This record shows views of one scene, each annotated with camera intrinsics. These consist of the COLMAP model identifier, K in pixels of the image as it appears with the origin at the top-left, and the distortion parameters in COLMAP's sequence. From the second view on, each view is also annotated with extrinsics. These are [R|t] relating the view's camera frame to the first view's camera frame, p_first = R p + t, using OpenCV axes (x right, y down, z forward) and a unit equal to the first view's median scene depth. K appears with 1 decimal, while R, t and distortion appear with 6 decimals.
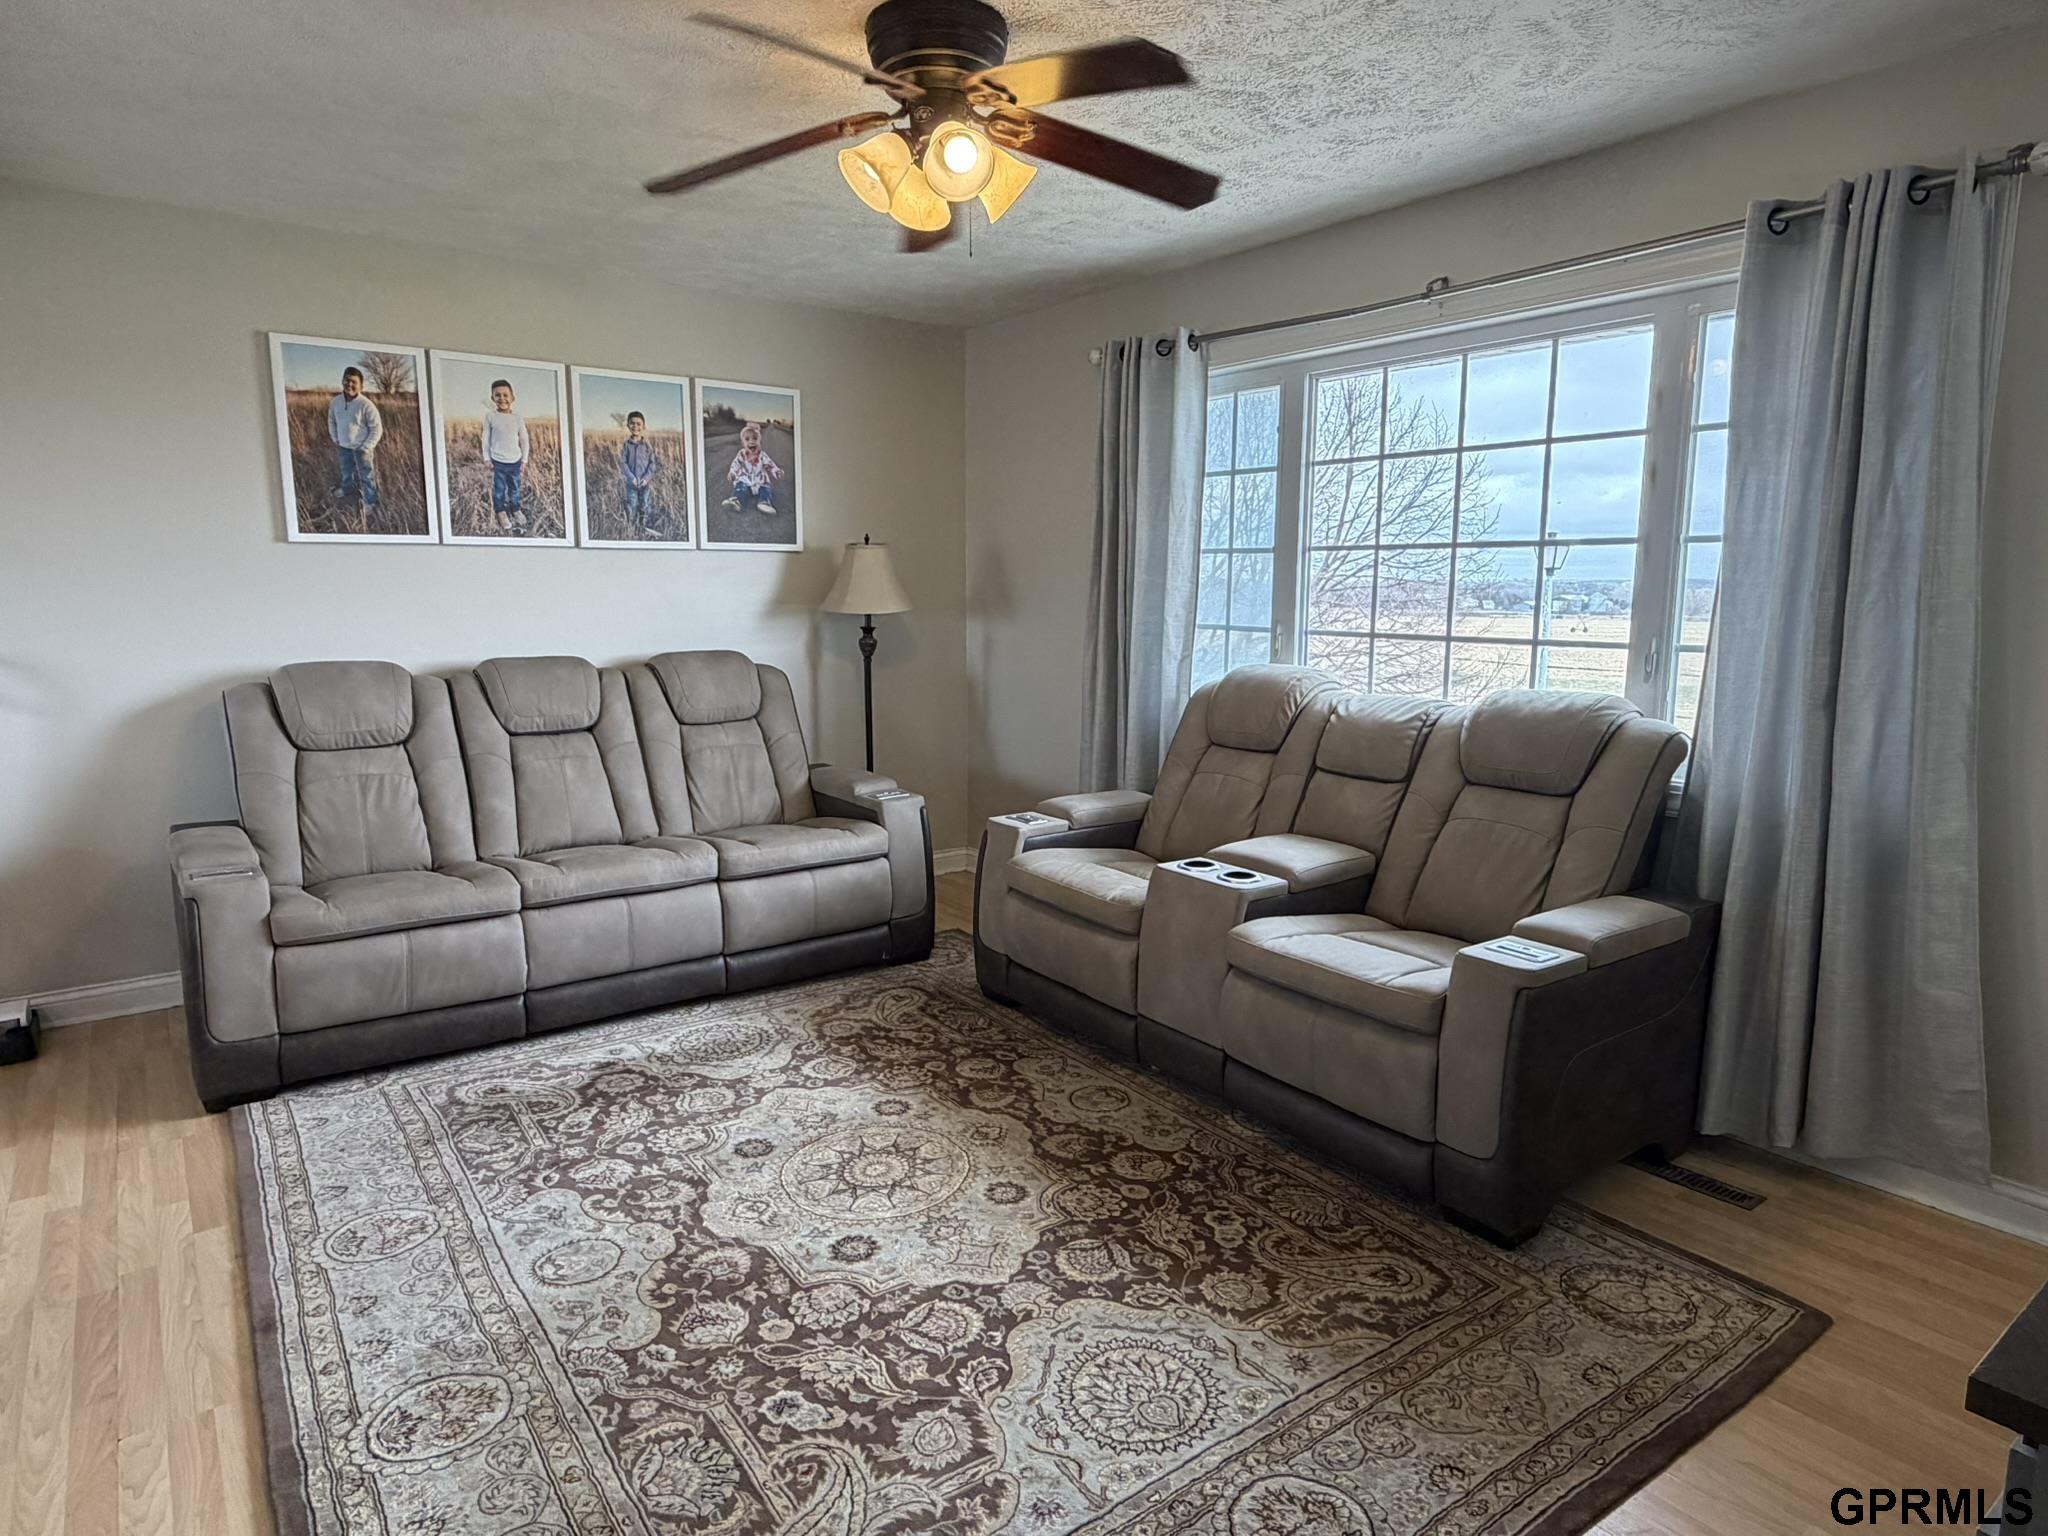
lens RADIAL K [[1226.9, 0, 1020.7], [0, 1226.9, 773.6], [0, 0, 1]] dist [-0.004895, 0.001384]
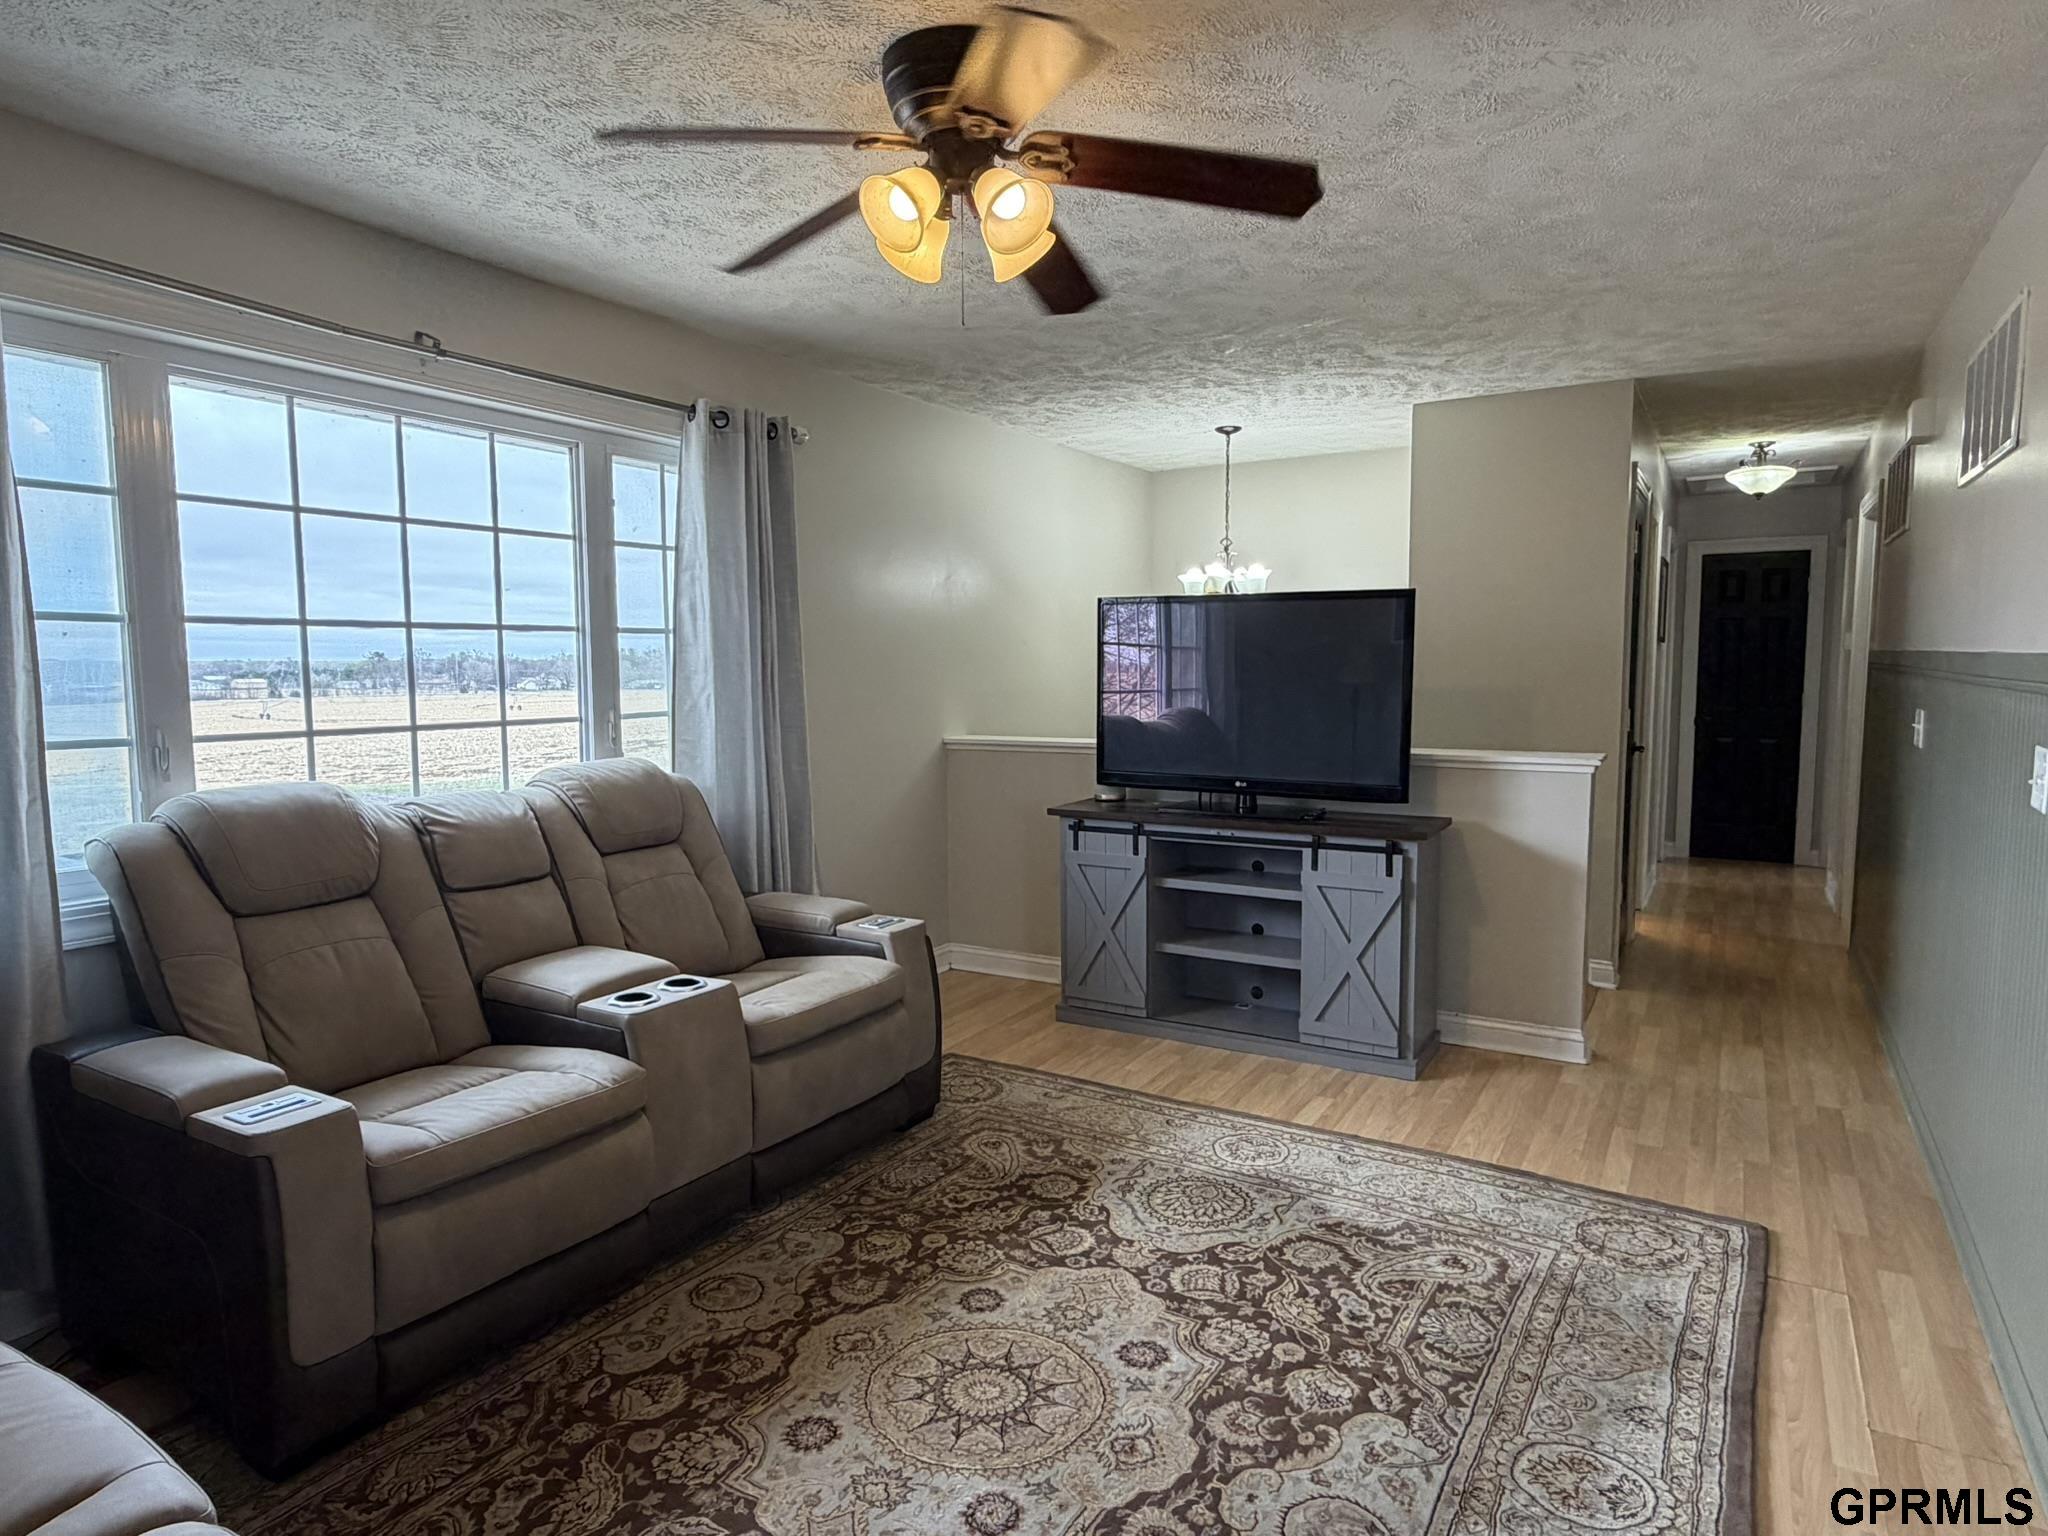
lens RADIAL K [[1226.9, 0, 1020.7], [0, 1226.9, 773.6], [0, 0, 1]] dist [-0.004895, 0.001384]
pose [[-0.402281, -0.086904, 0.911382, -1.048047], [0.143953, 0.977098, 0.156710, -0.249811], [-0.904128, 0.194237, -0.380558, 1.530706]]
